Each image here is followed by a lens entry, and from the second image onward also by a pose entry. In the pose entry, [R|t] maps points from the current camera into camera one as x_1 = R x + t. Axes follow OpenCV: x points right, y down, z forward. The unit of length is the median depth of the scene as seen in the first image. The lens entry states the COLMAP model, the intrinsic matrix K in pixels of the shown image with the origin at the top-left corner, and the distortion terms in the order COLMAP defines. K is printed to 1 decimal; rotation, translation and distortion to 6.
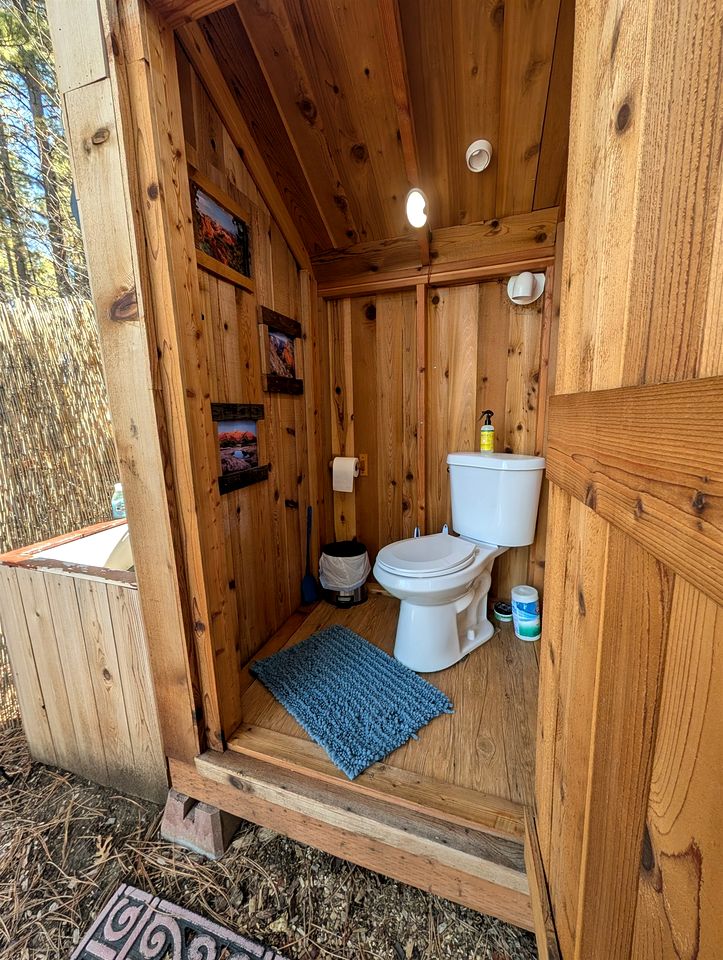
lens RADIAL K [[368.9, 0, 358.6], [0, 368.9, 481.5], [0, 0, 1]] dist [-0.001084, 0.000977]
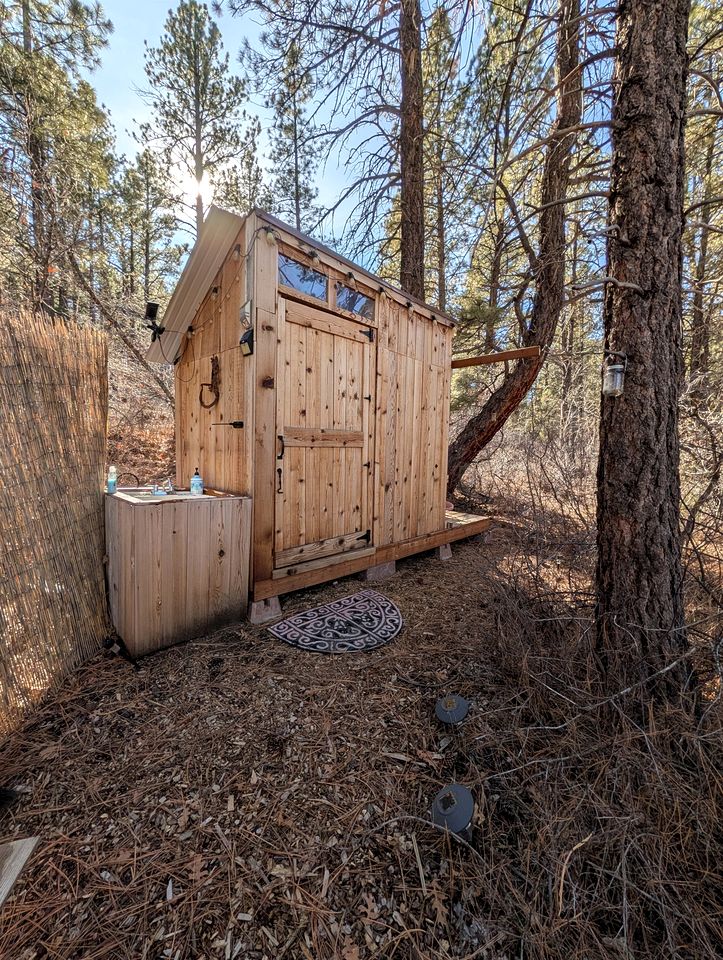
lens RADIAL K [[368.9, 0, 359.3], [0, 368.9, 482.5], [0, 0, 1]] dist [-0.001084, 0.000977]
pose [[0.429631, -0.035017, 0.902325, -2.147251], [0.134750, 0.990546, -0.025719, 0.316353], [-0.892894, 0.132638, 0.430288, -0.513687]]
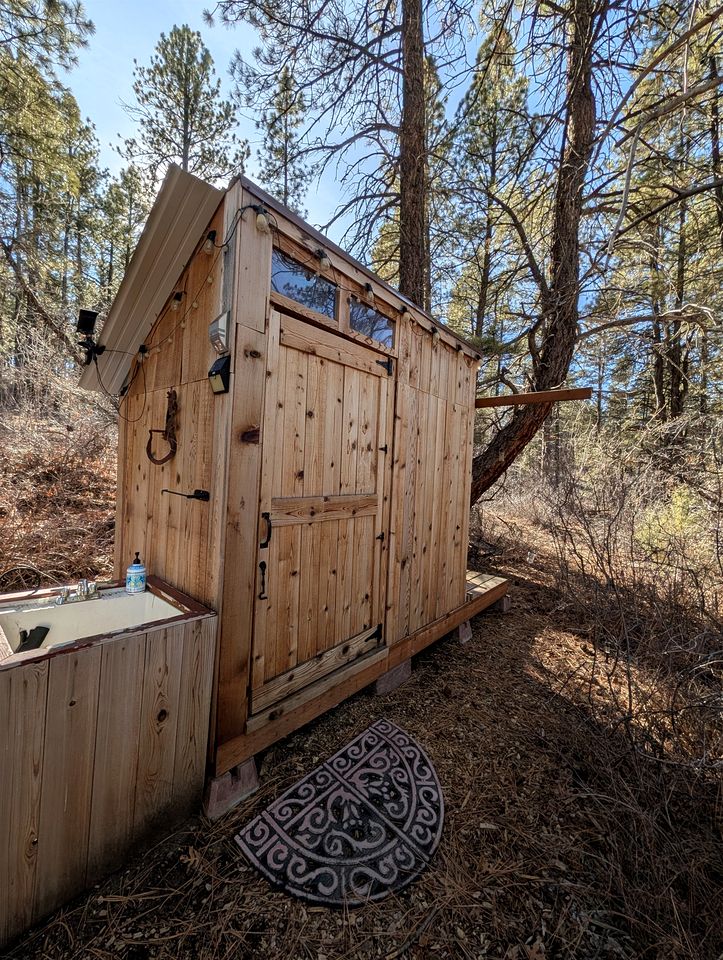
lens RADIAL K [[368.9, 0, 358.4], [0, 368.9, 482.2], [0, 0, 1]] dist [-0.001084, 0.000977]
pose [[0.377979, 0.025414, 0.925465, -1.584781], [0.117056, 0.990289, -0.075002, -0.039915], [-0.918384, 0.136680, 0.371334, -0.088698]]
